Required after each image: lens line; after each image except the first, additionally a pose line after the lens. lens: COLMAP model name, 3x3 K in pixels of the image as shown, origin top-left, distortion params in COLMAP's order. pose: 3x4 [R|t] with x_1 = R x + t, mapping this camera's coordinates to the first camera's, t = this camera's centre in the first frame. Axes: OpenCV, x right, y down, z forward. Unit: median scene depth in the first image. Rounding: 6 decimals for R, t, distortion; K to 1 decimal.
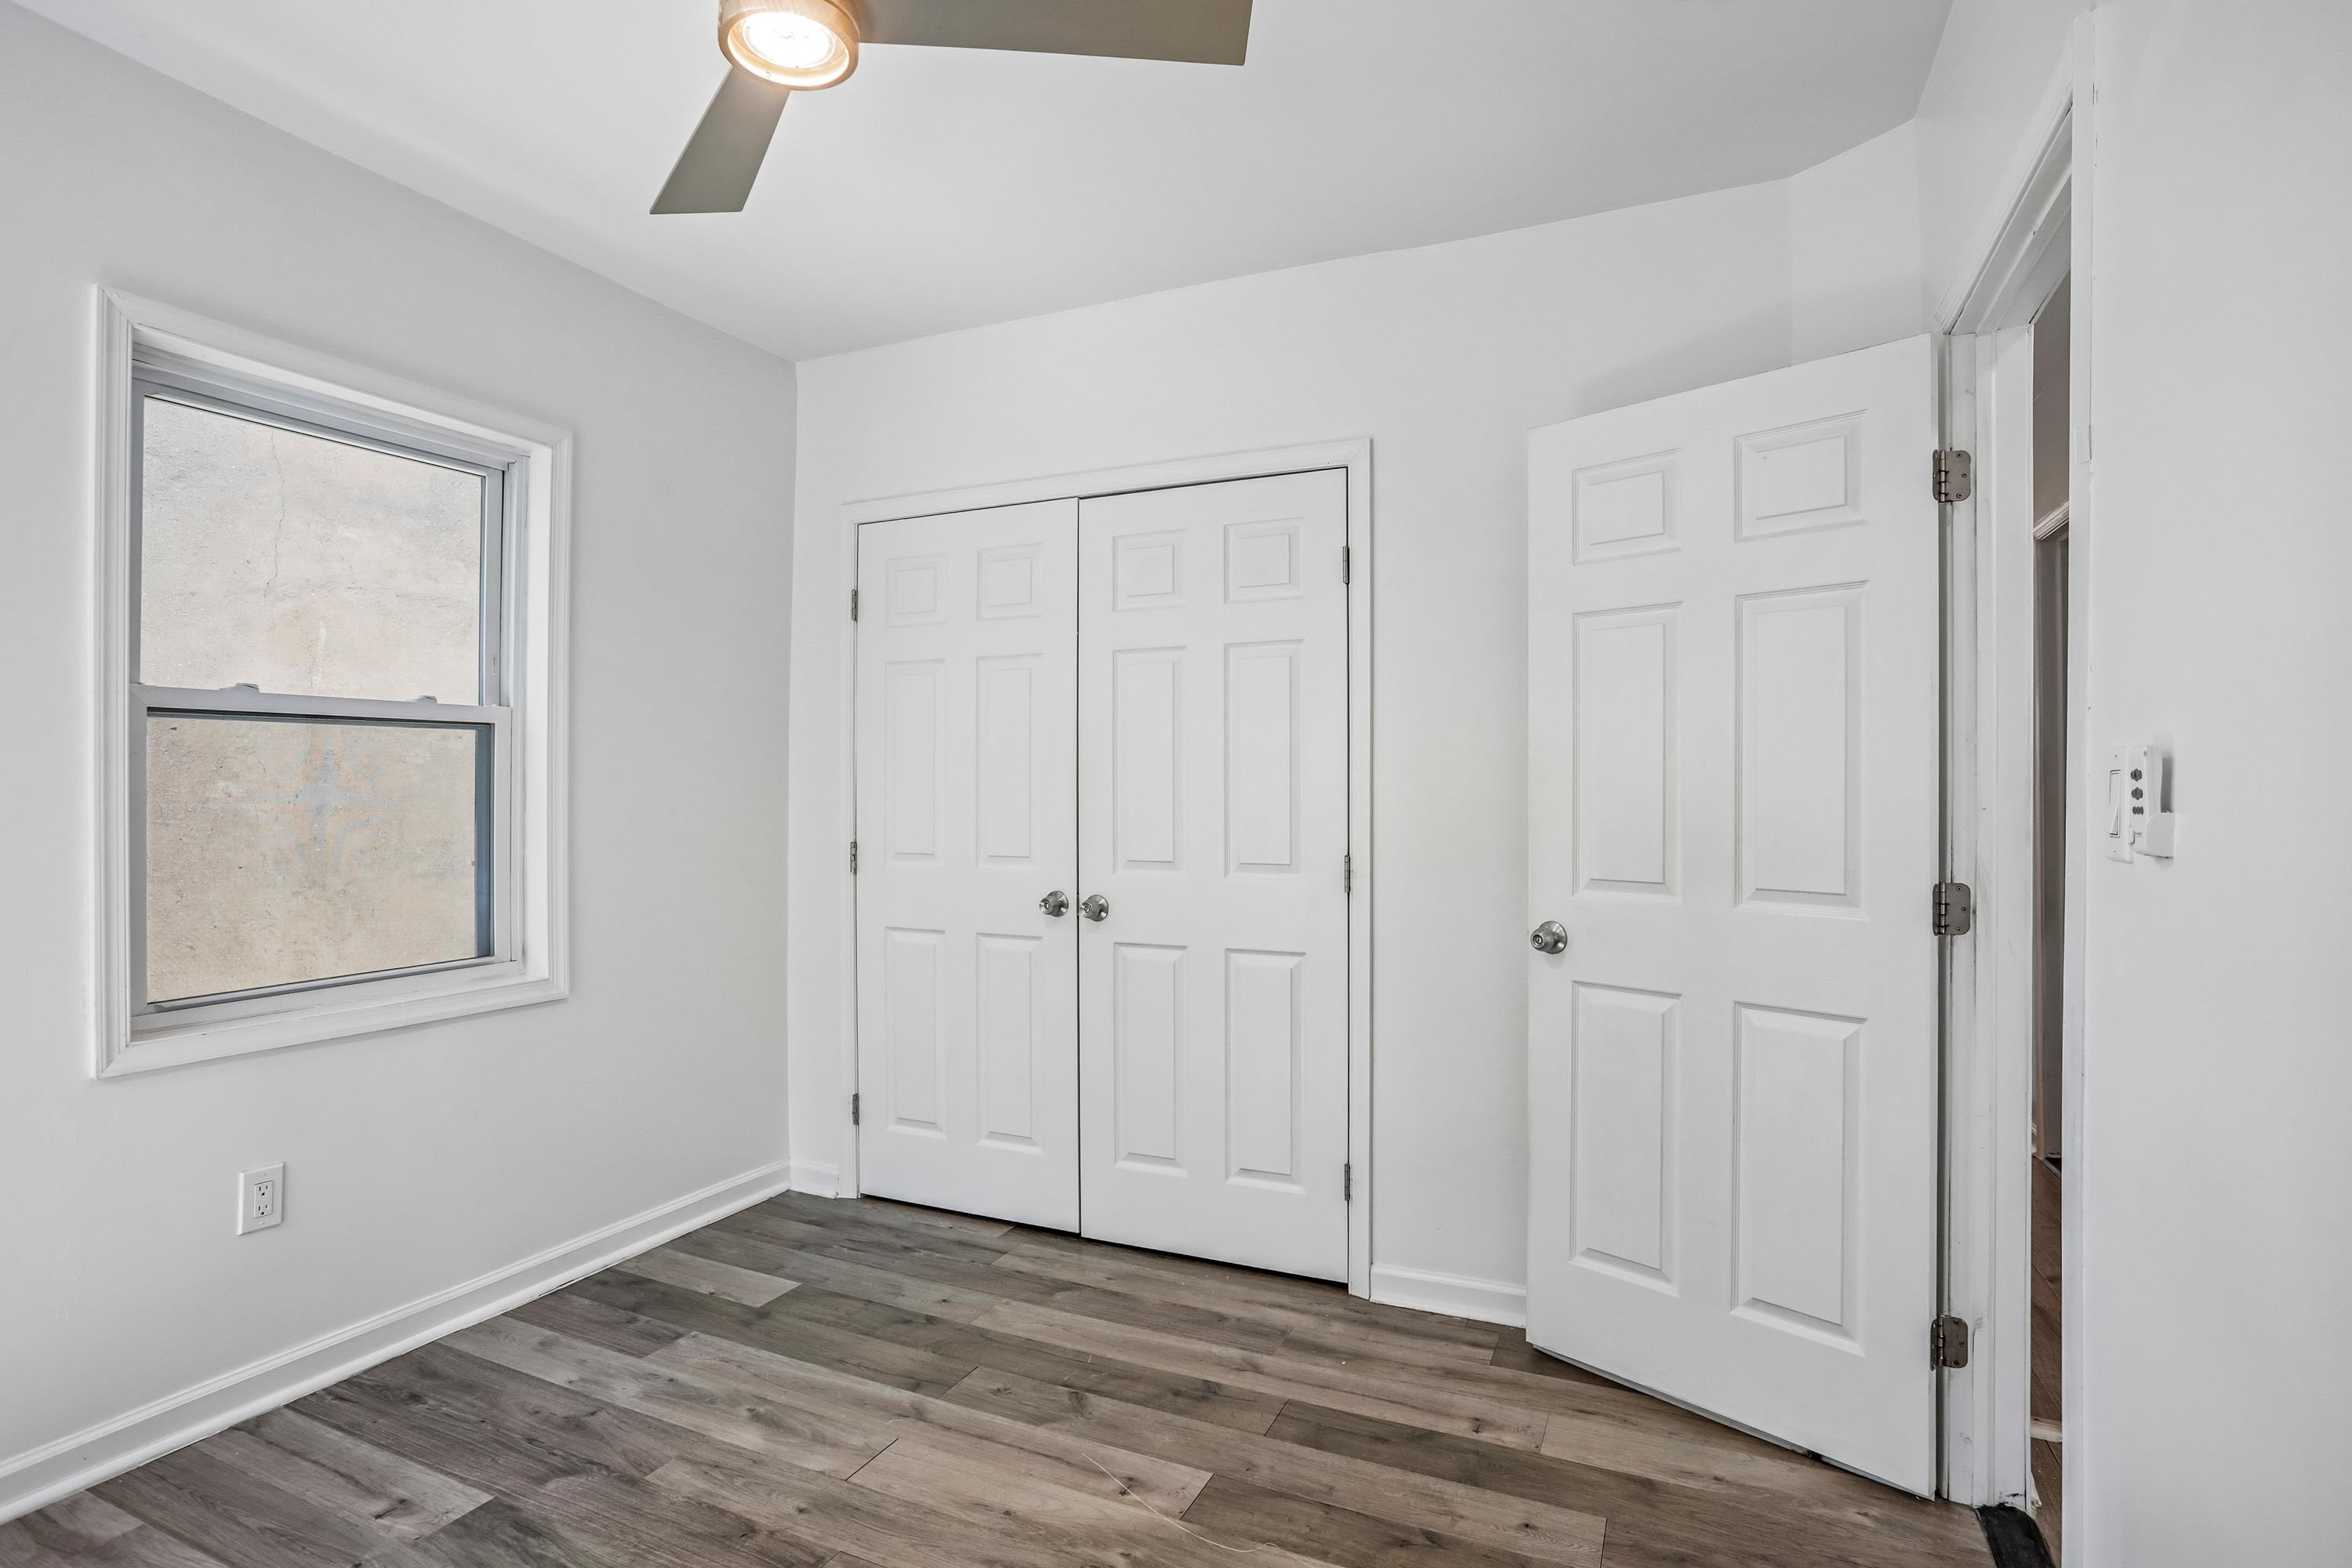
lens RADIAL K [[1198.6, 0, 1135.3], [0, 1198.6, 754.6], [0, 0, 1]] dist [-0.065974, 0.030539]
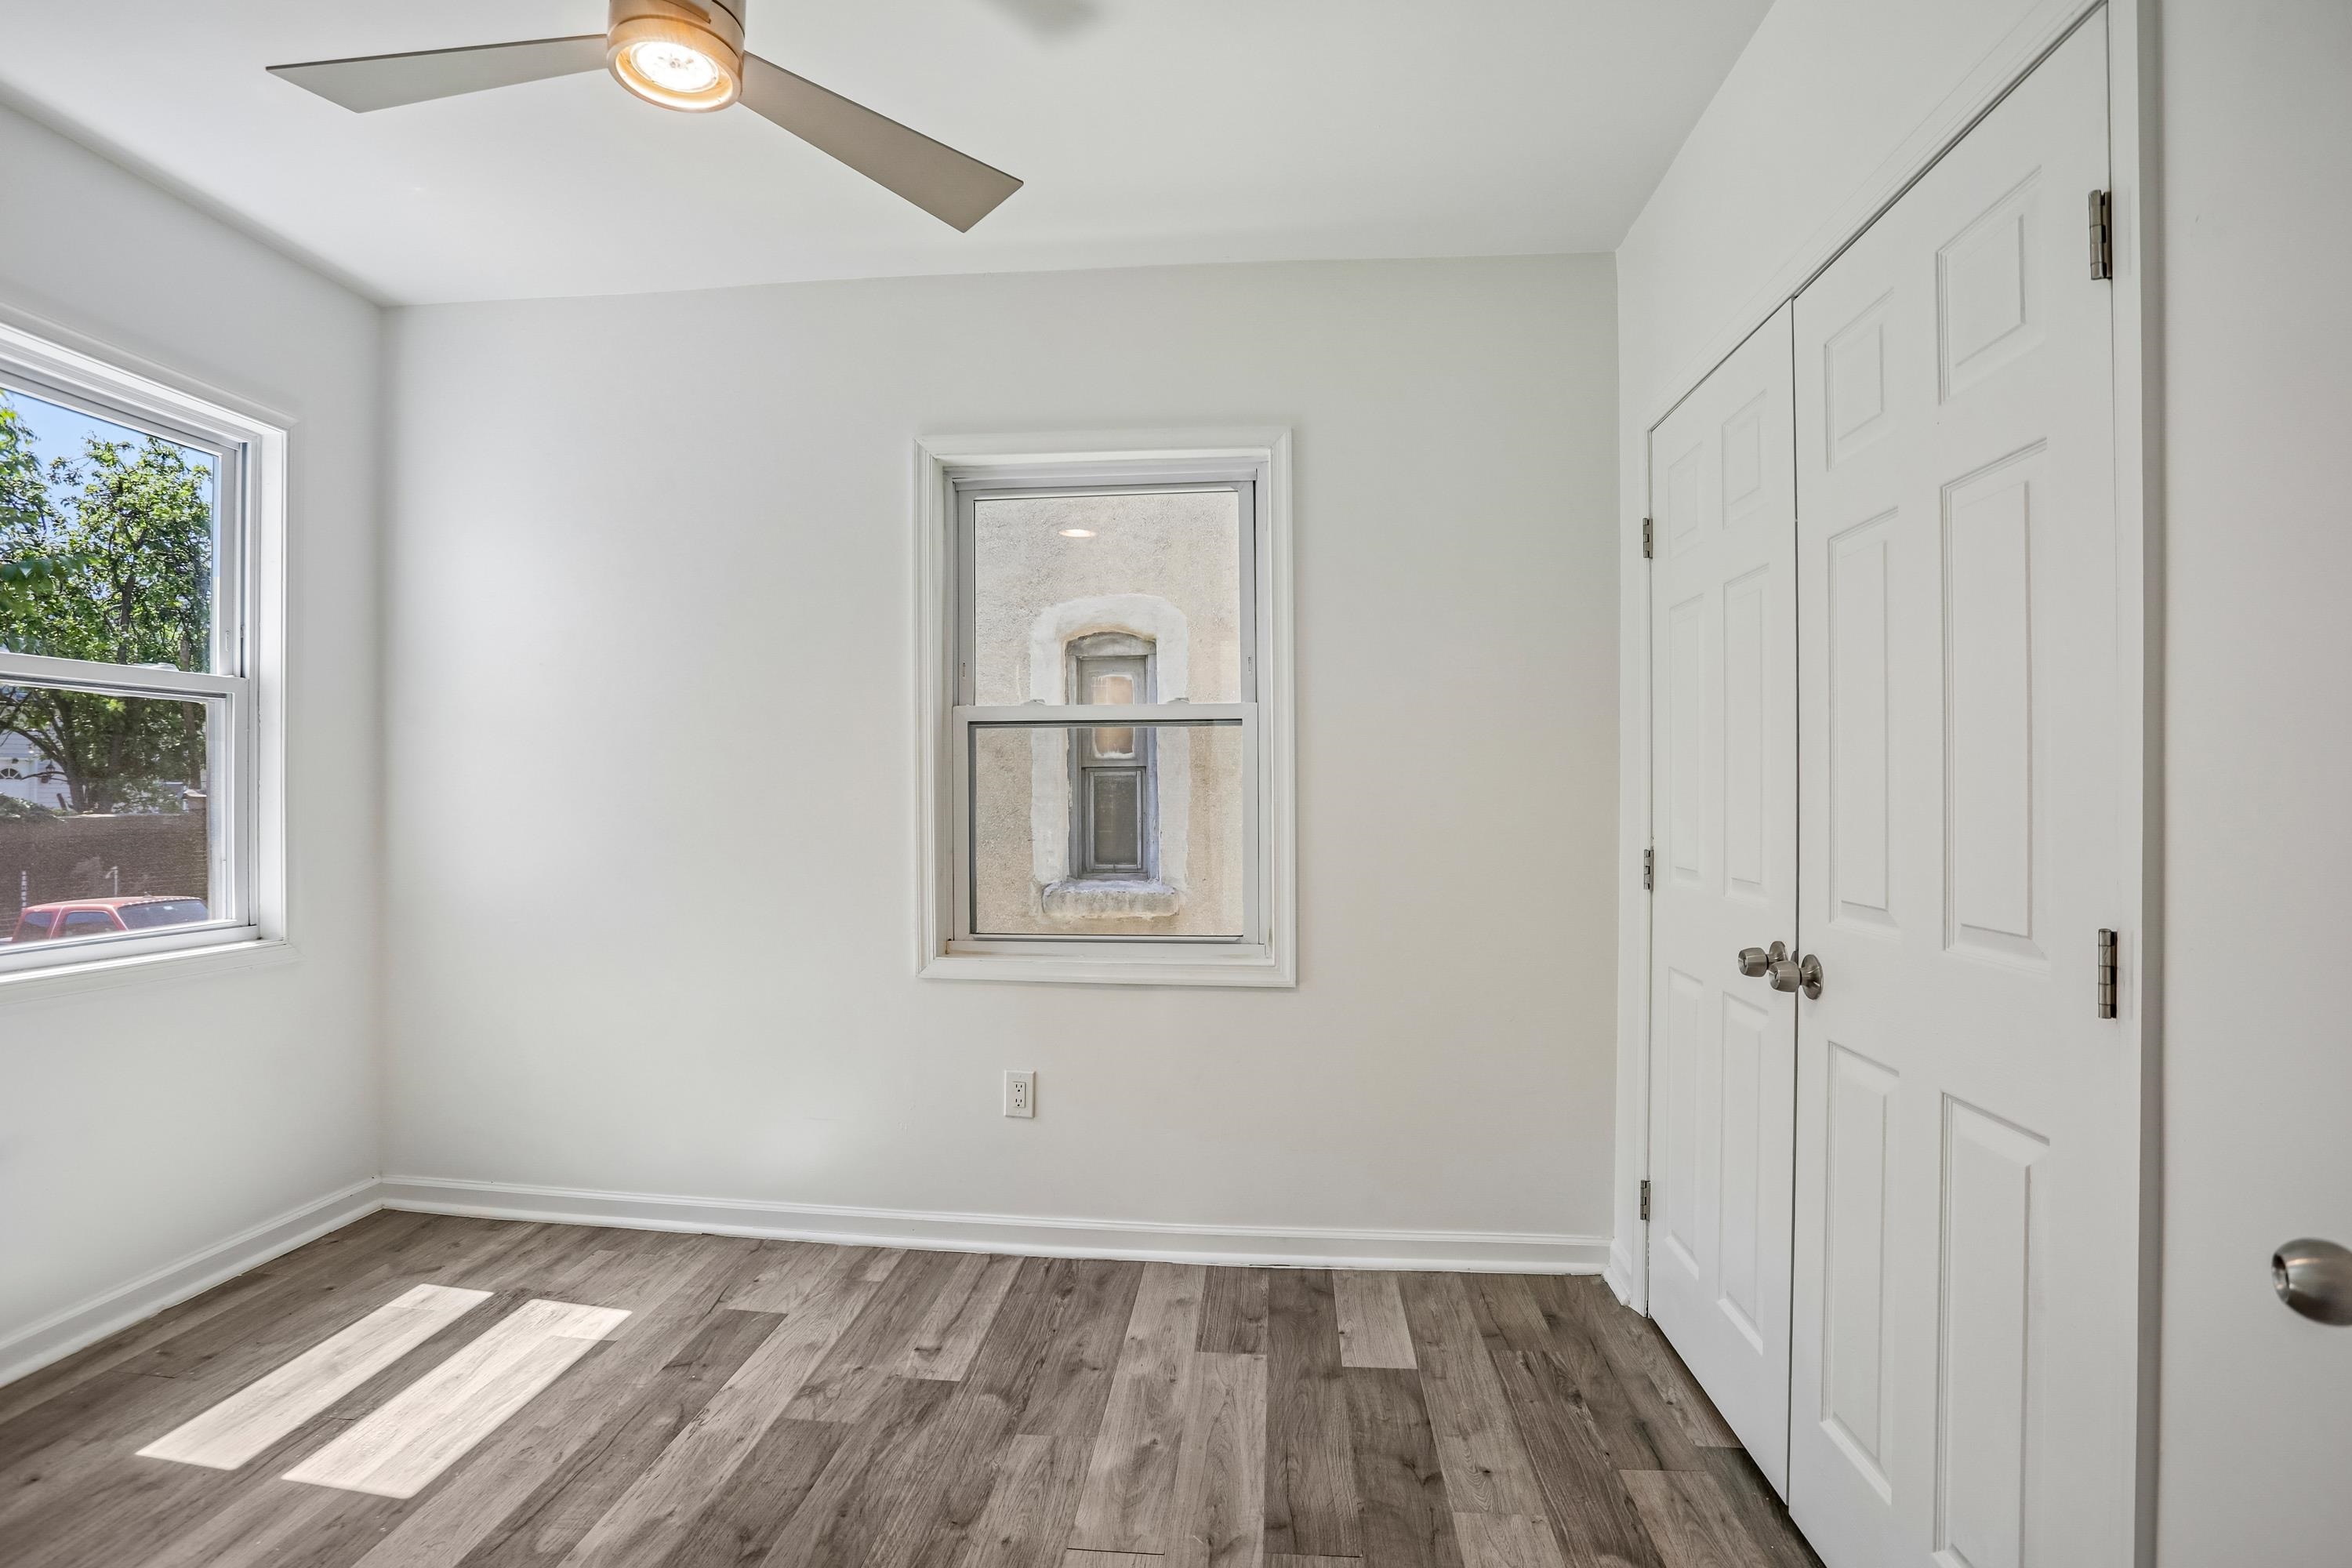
lens RADIAL K [[1198.6, 0, 1174.6], [0, 1198.6, 768.2], [0, 0, 1]] dist [-0.065974, 0.030539]
pose [[0.345726, -0.013277, -0.938242, 0.501169], [0.025106, 0.999673, -0.004895, 0.024274], [0.938000, -0.021863, 0.345946, 0.623209]]
